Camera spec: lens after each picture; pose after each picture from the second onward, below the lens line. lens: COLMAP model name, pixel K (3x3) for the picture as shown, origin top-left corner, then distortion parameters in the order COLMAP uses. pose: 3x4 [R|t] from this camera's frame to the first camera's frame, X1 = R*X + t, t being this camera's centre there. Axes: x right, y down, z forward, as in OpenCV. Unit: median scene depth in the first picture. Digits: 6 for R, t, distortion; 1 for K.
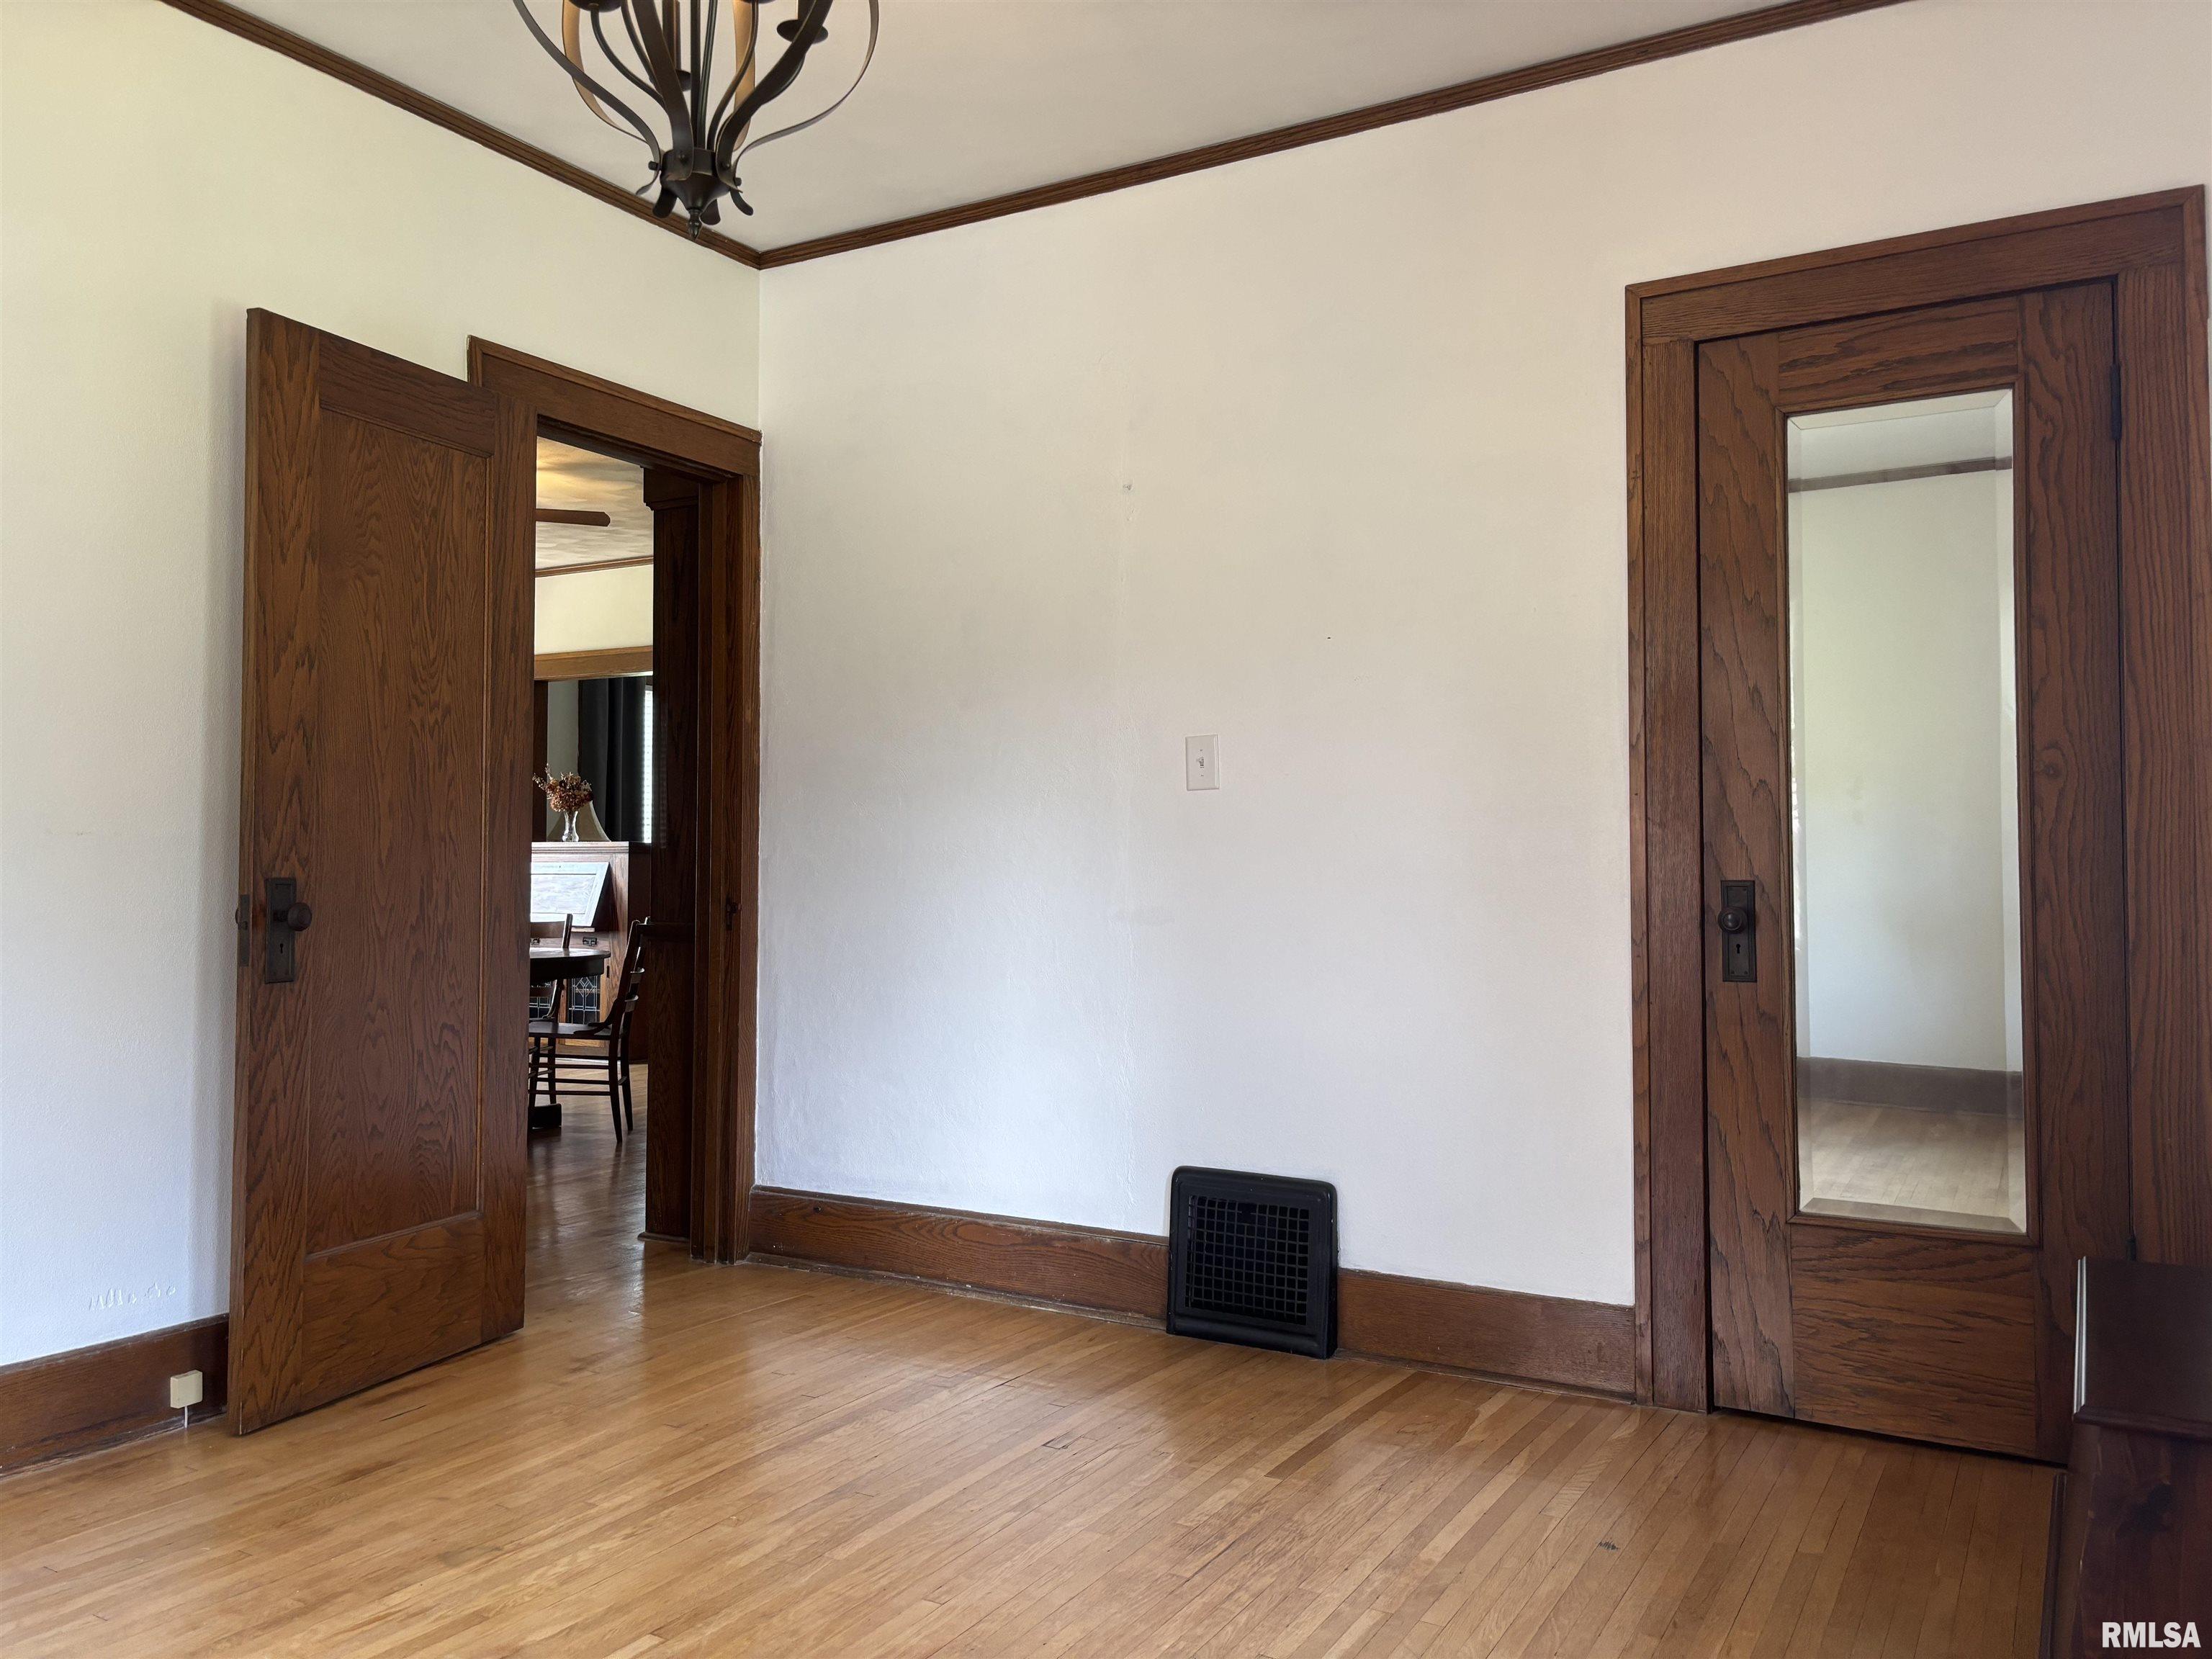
lens RADIAL K [[1654.9, 0, 1100.6], [0, 1654.9, 813.6], [0, 0, 1]] dist [0.064778, -0.073945]
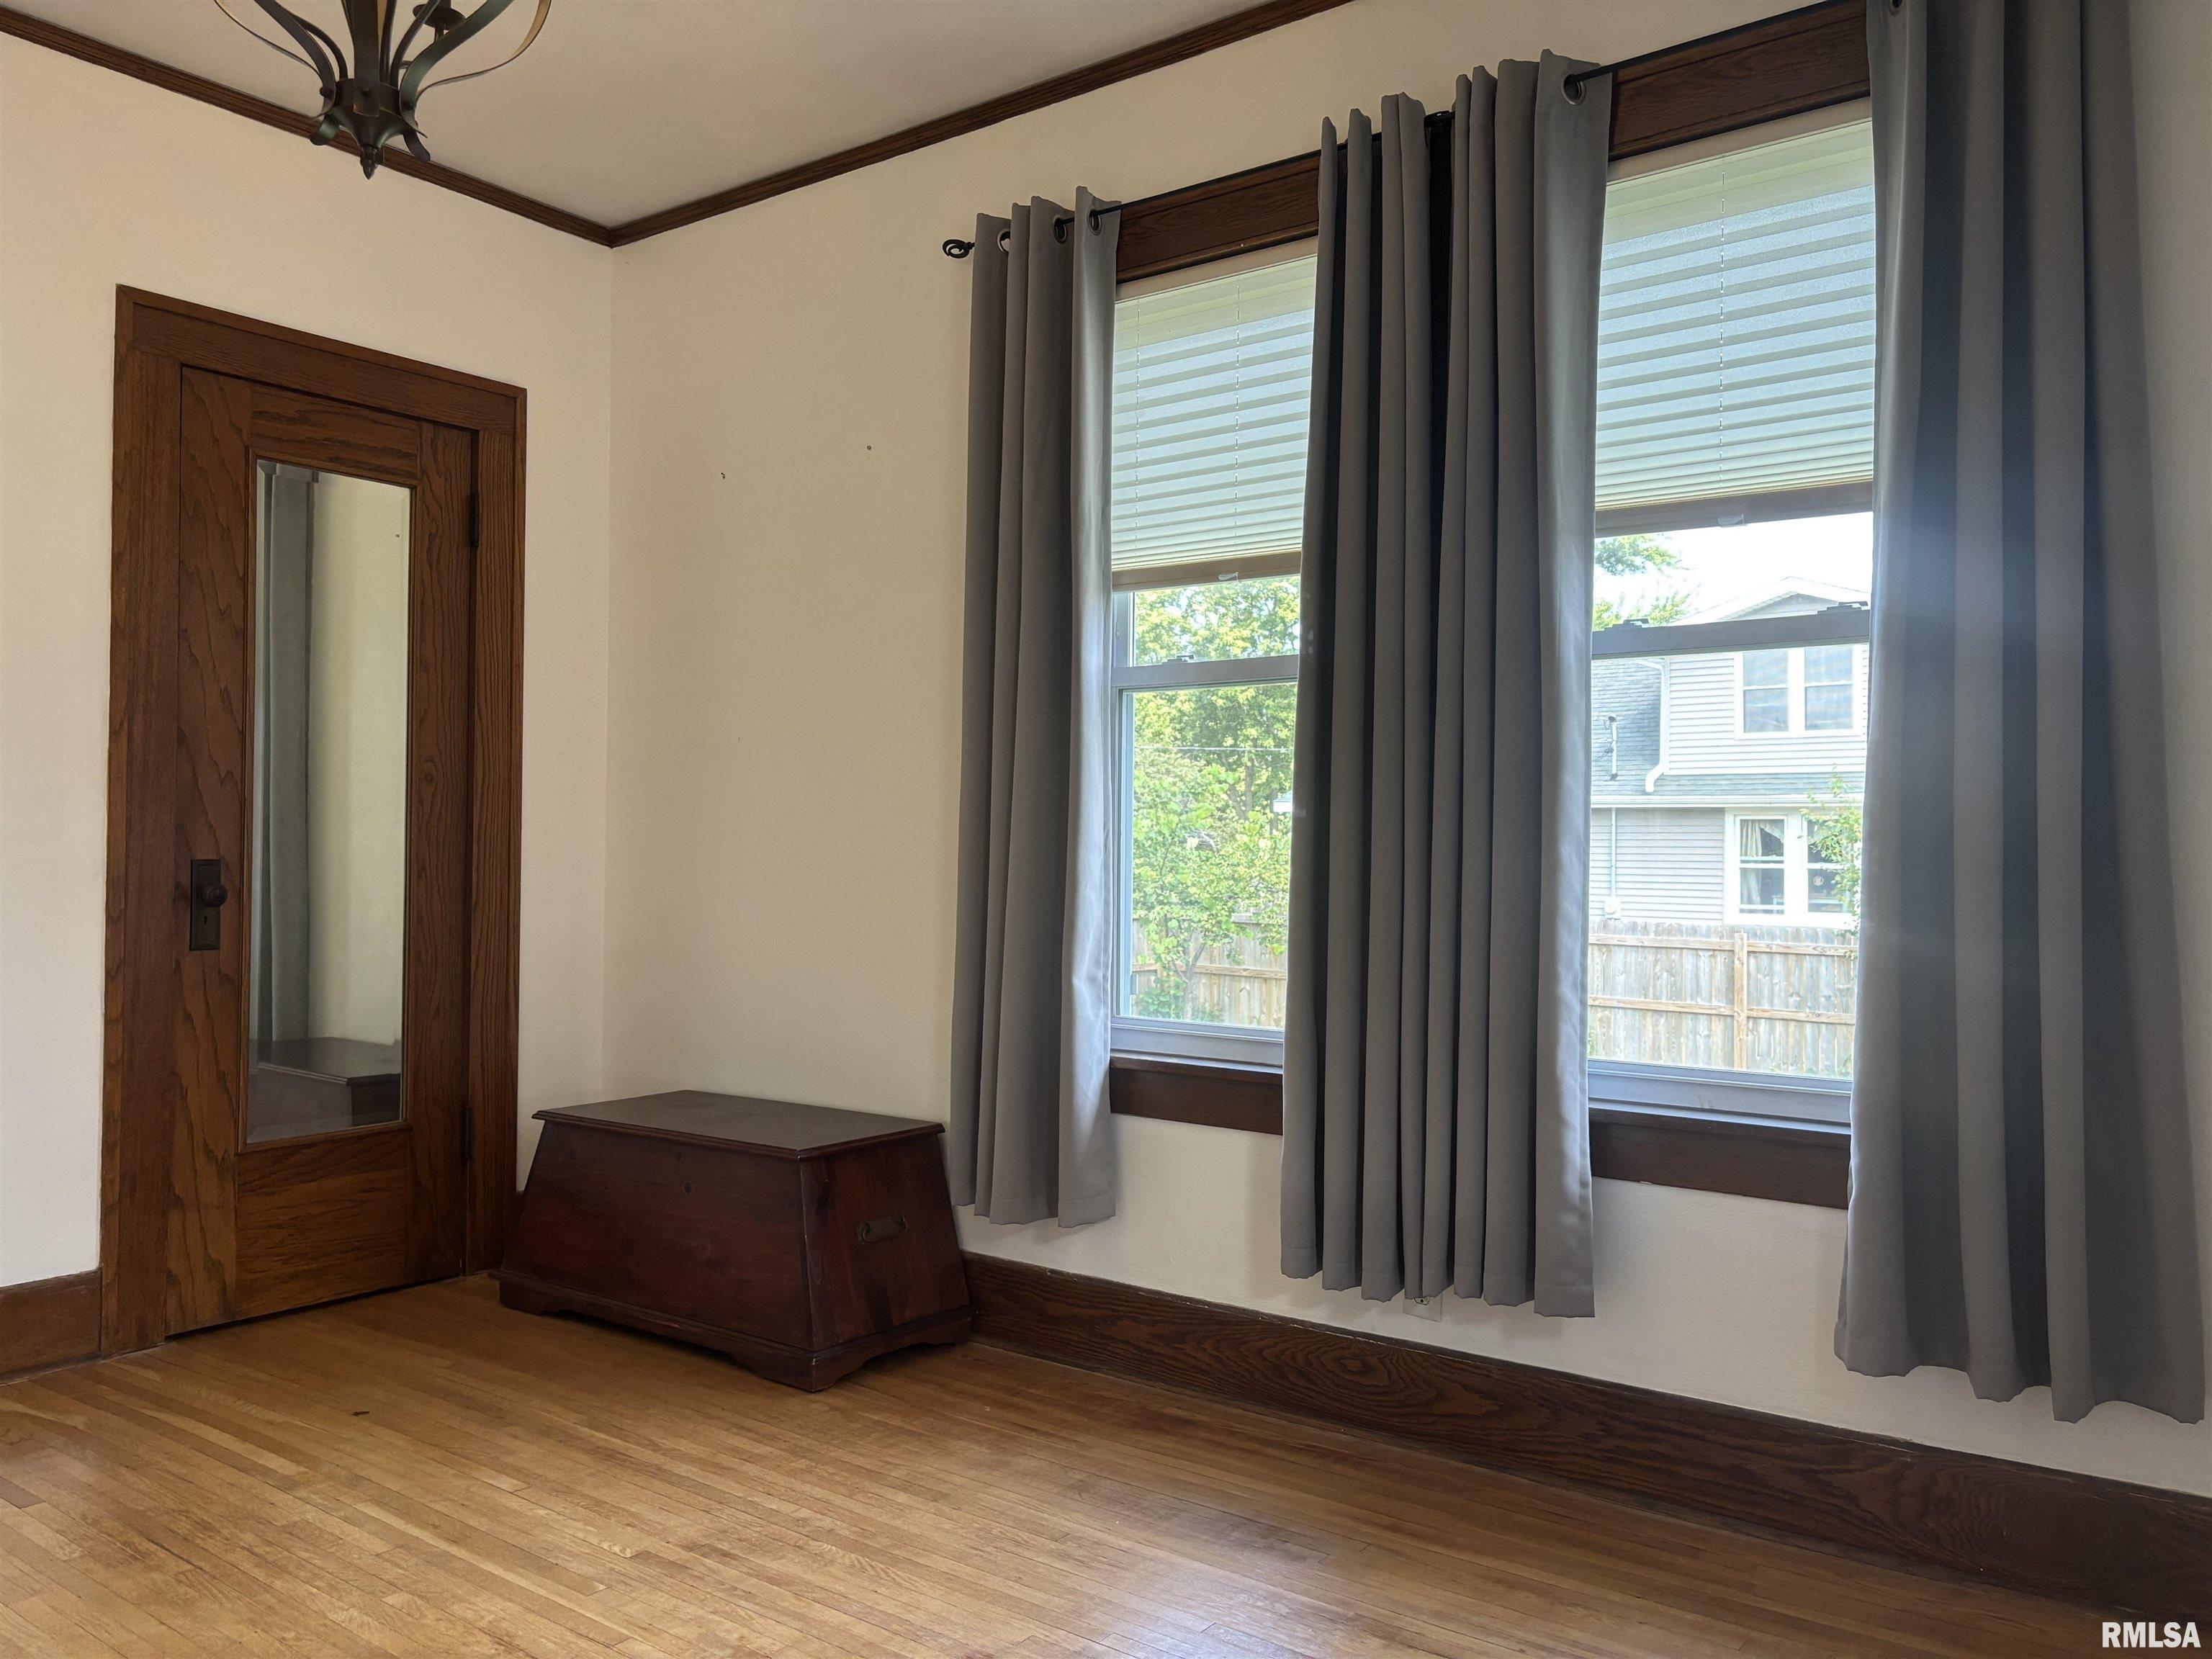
lens RADIAL K [[1654.9, 0, 1100.6], [0, 1654.9, 813.6], [0, 0, 1]] dist [0.064778, -0.073945]
pose [[0.118593, 0.018247, 0.992775, -0.707366], [-0.043635, 0.998961, -0.013149, -0.002412], [-0.991984, -0.041760, 0.119266, 0.289426]]
